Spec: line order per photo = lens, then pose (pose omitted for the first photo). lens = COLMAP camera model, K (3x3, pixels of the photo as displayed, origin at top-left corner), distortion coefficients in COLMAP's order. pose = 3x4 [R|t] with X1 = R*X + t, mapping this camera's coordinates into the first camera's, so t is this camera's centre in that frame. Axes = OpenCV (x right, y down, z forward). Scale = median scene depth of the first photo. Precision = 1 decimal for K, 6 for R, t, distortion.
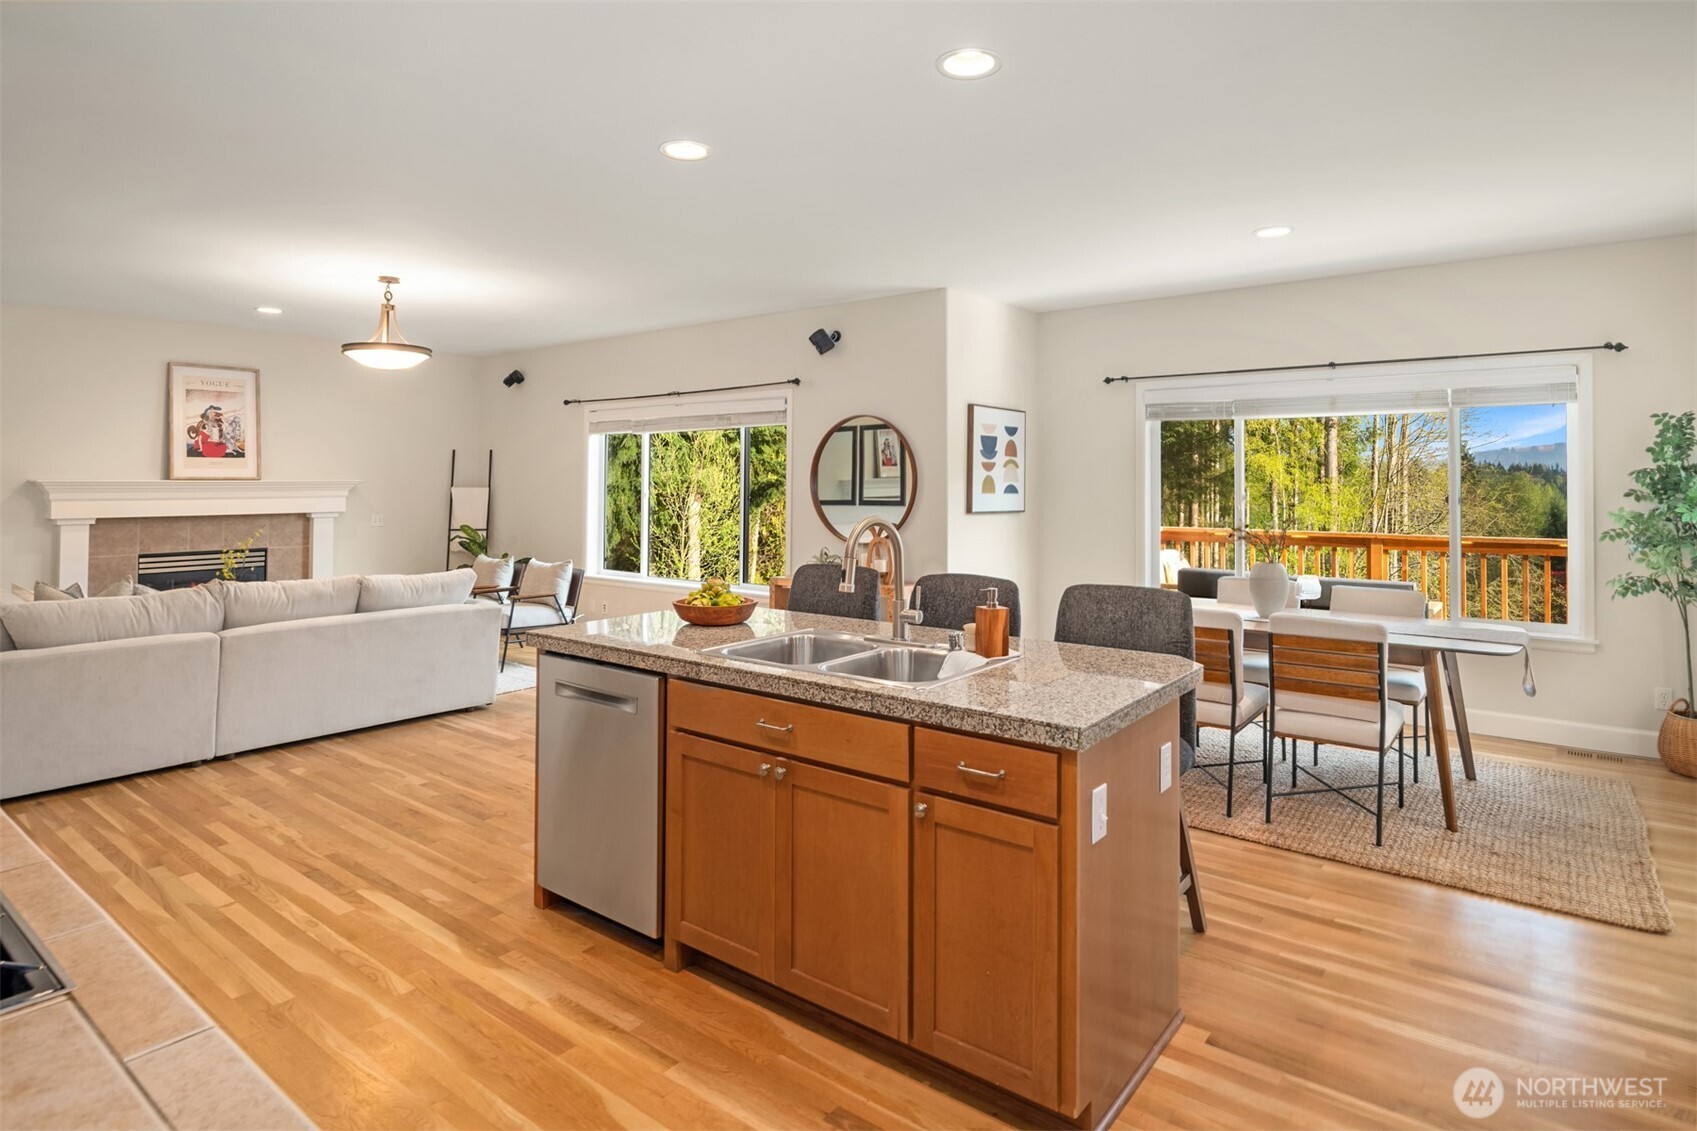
lens RADIAL K [[930.8, 0, 853.5], [0, 930.8, 467.4], [0, 0, 1]] dist [-0.001735, -0.003793]
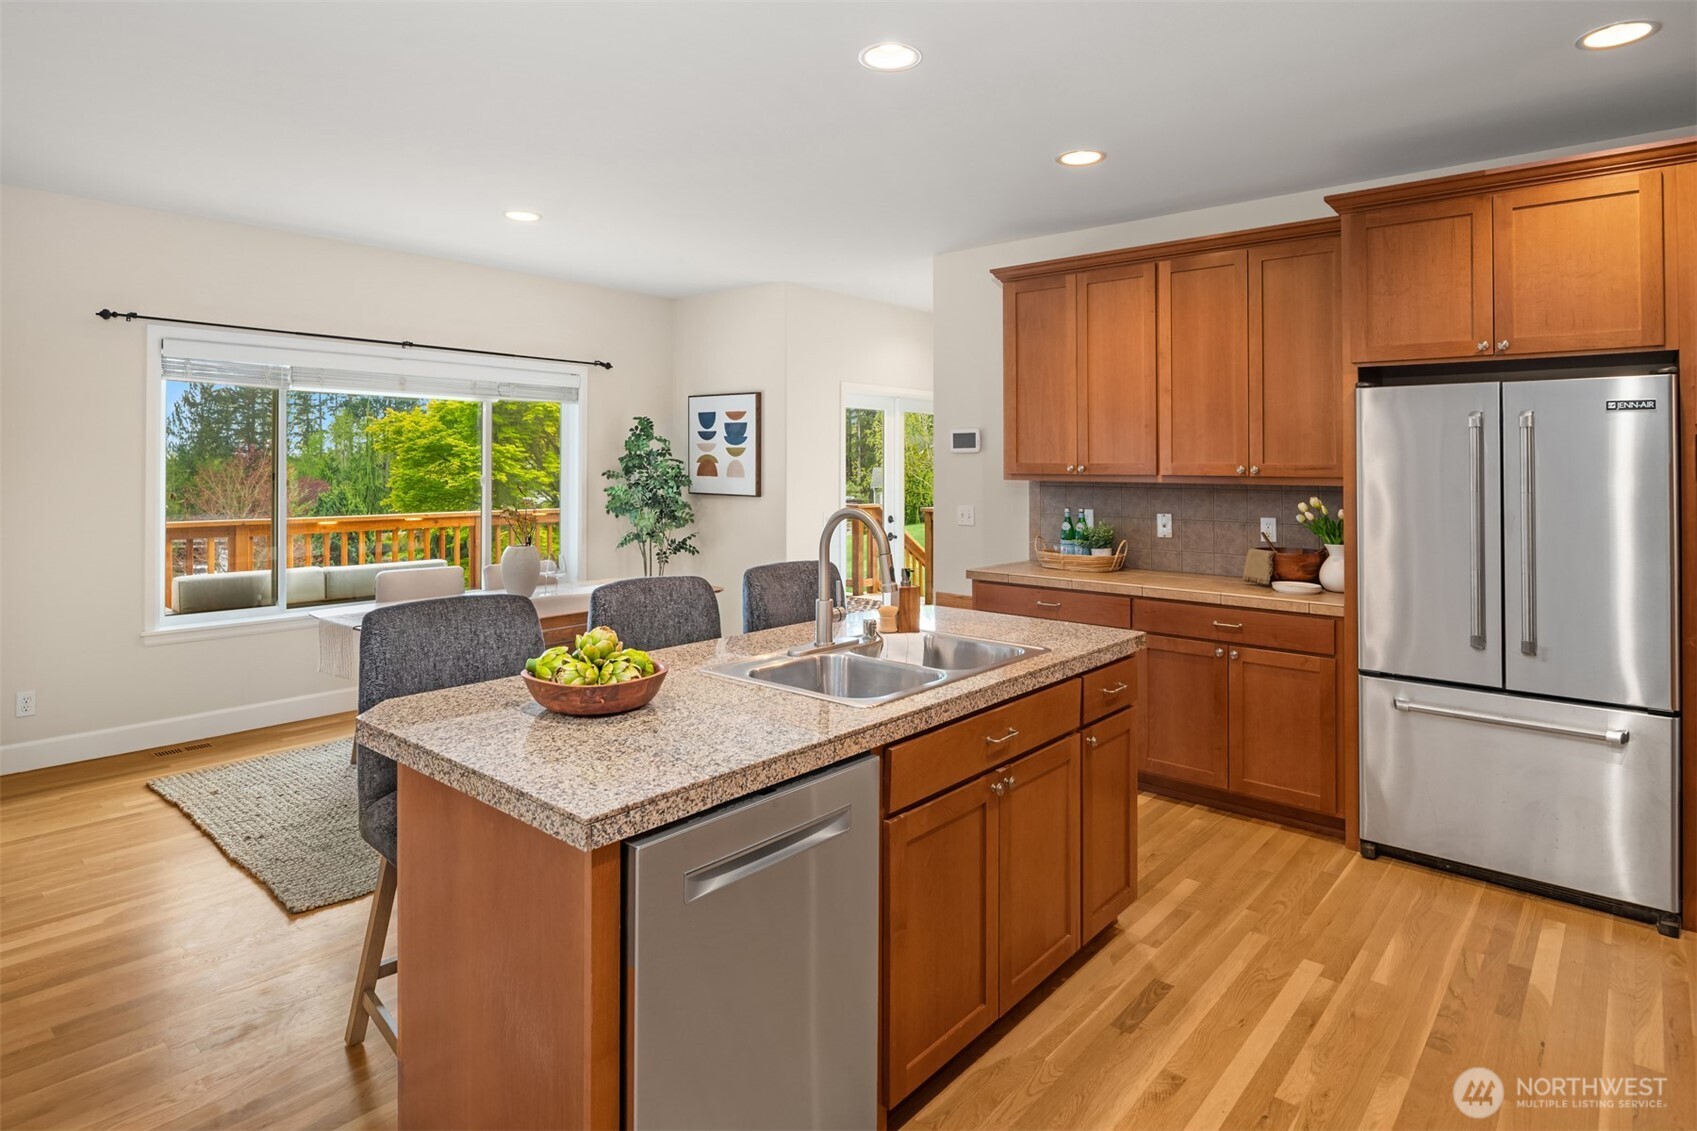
lens RADIAL K [[913.7, 0, 849.5], [0, 913.7, 446.1], [0, 0, 1]] dist [-0.004464, -0.002624]
pose [[0.054271, 0.019508, 0.998336, -0.422228], [-0.021068, 0.999609, -0.018388, 0.005651], [-0.998304, -0.020035, 0.054661, 0.472402]]
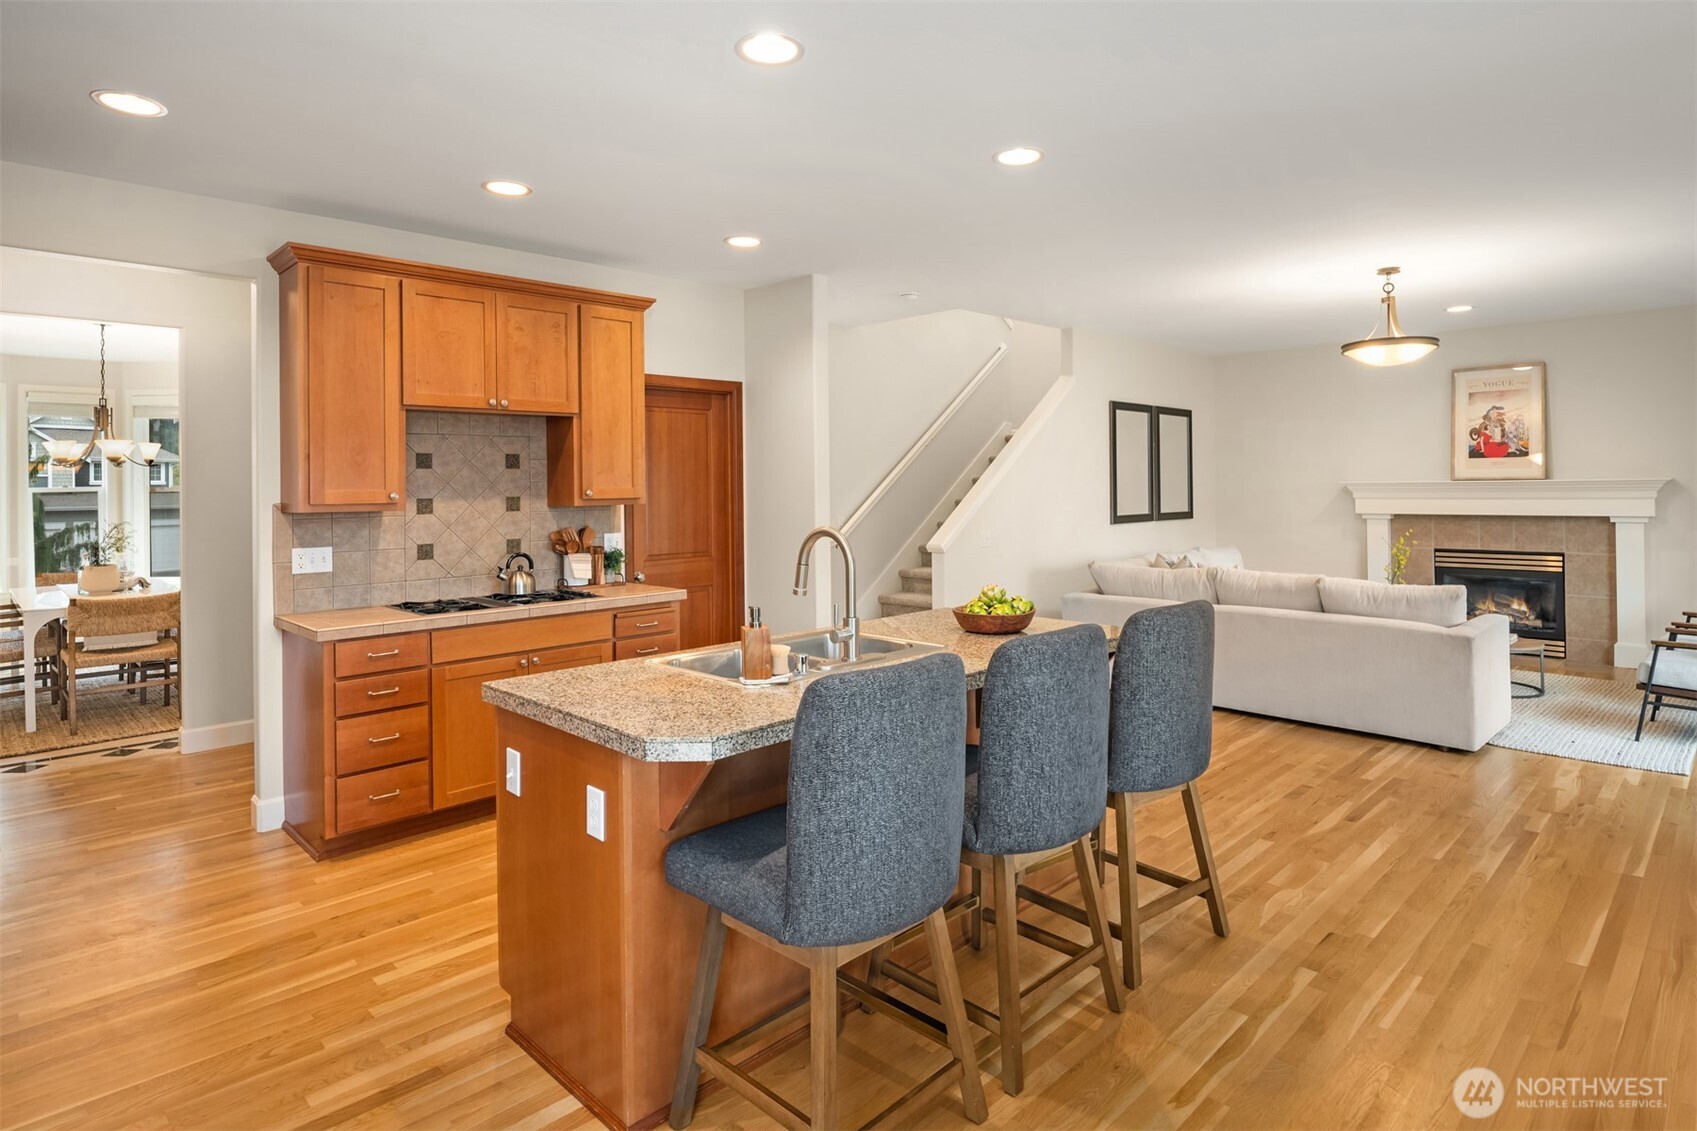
lens RADIAL K [[922.4, 0, 855.0], [0, 922.4, 474.4], [0, 0, 1]] dist [-0.000495, -0.007444]
pose [[-0.121904, -0.010724, -0.992484, 0.497168], [0.025121, 0.999588, -0.013886, 0.005025], [0.992224, -0.026625, -0.121584, 0.568944]]
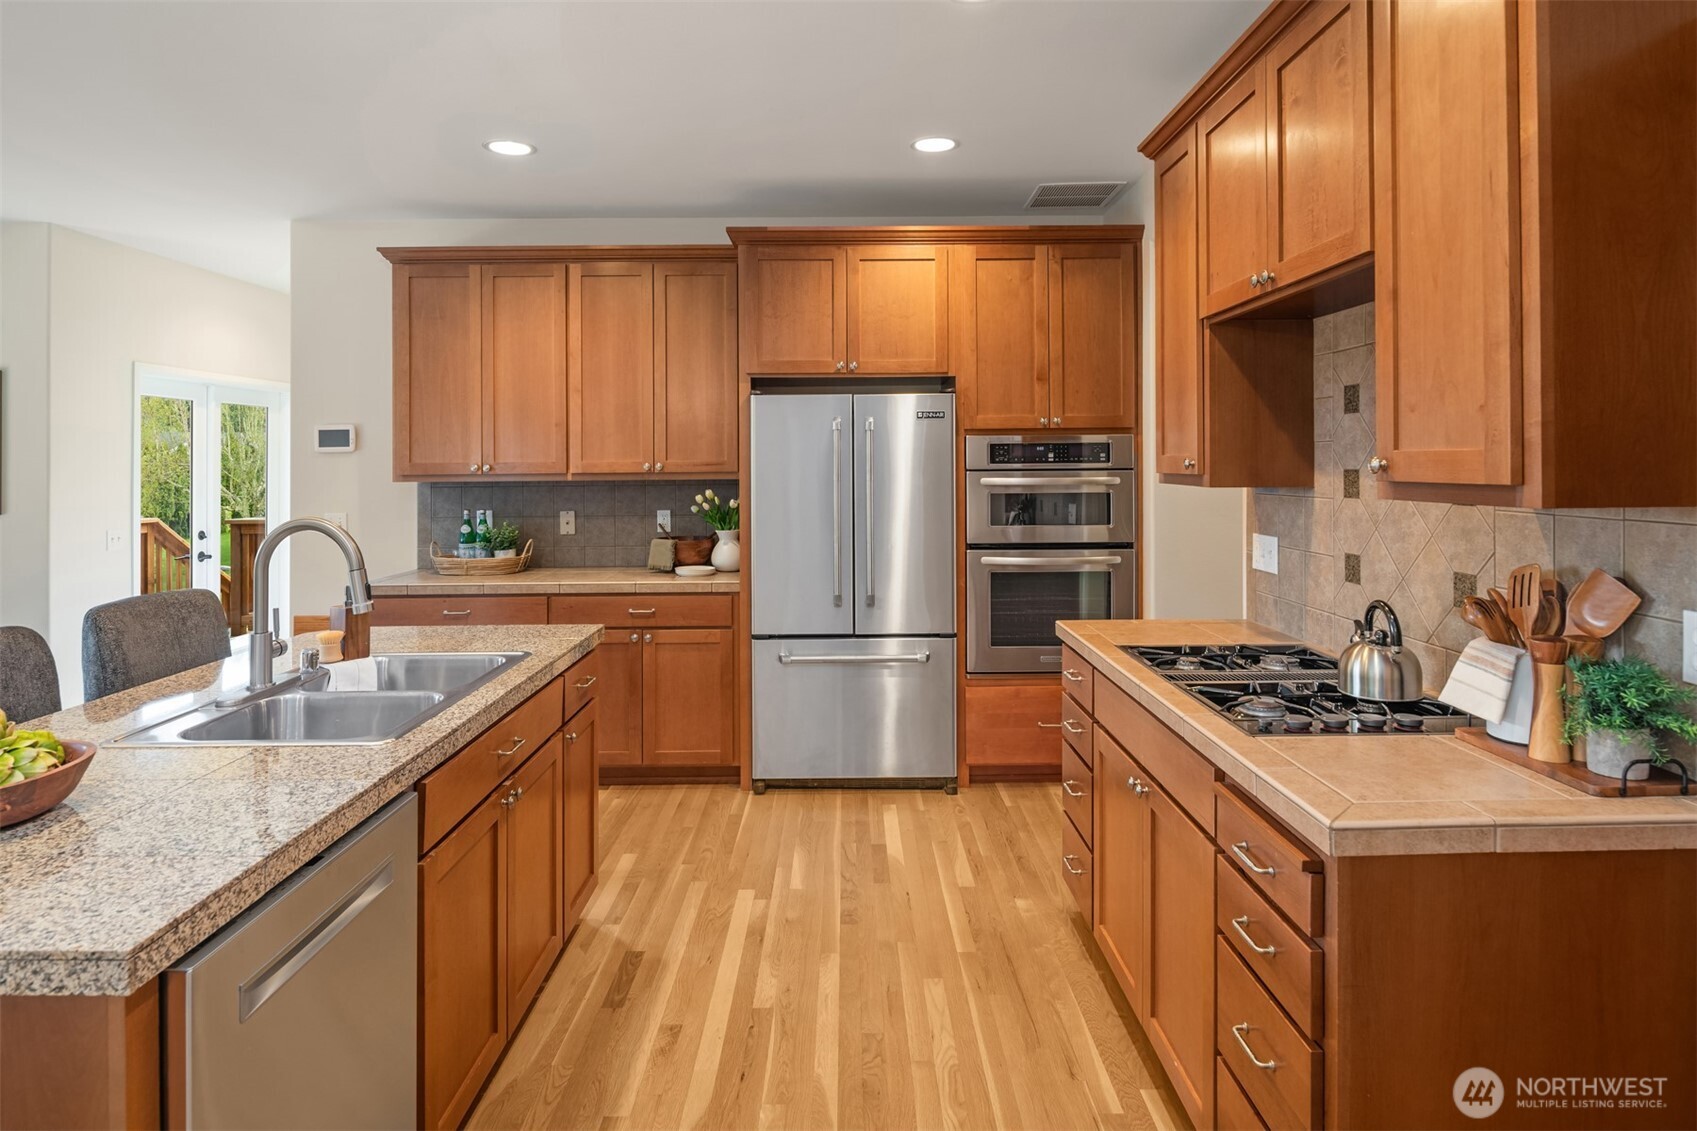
lens RADIAL K [[928.0, 0, 838.0], [0, 928.0, 449.7], [0, 0, 1]] dist [-0.000881, -0.002431]
pose [[-0.609651, 0.015057, 0.792527, -0.412147], [-0.004003, 0.999748, -0.022073, 0.006905], [-0.792660, -0.016630, -0.609437, 0.553162]]
